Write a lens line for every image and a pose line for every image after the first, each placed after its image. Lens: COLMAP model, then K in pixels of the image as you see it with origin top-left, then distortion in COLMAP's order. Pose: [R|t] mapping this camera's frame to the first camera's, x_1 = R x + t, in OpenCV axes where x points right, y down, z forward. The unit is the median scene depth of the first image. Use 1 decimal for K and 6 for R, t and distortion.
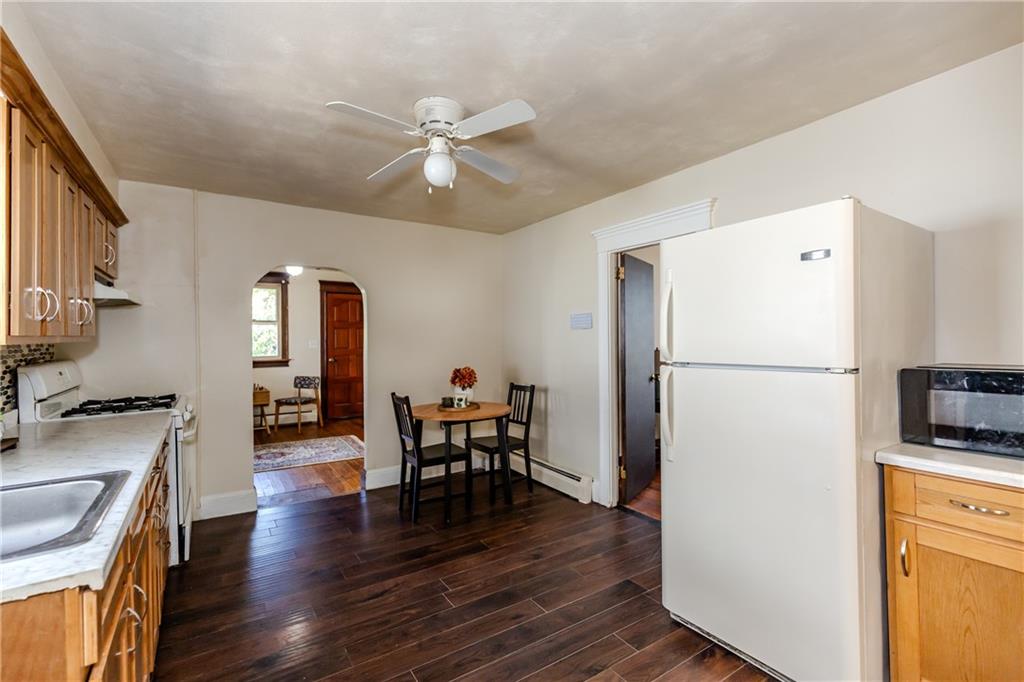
lens RADIAL K [[461.7, 0, 515.4], [0, 461.7, 341.9], [0, 0, 1]] dist [0.002393, -0.000988]
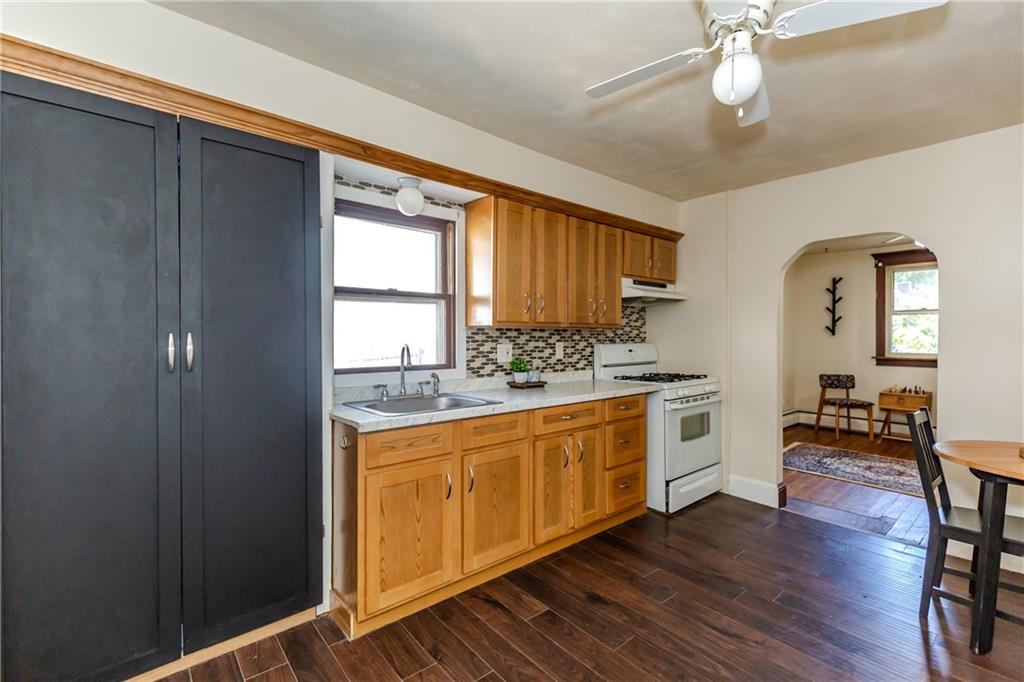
lens RADIAL K [[461.7, 0, 511.4], [0, 461.7, 337.1], [0, 0, 1]] dist [0.002393, -0.000988]
pose [[0.099682, 0.004868, -0.995007, 0.494936], [-0.015860, 0.999869, 0.003303, 0.031015], [0.994893, 0.015451, 0.099747, 0.556613]]
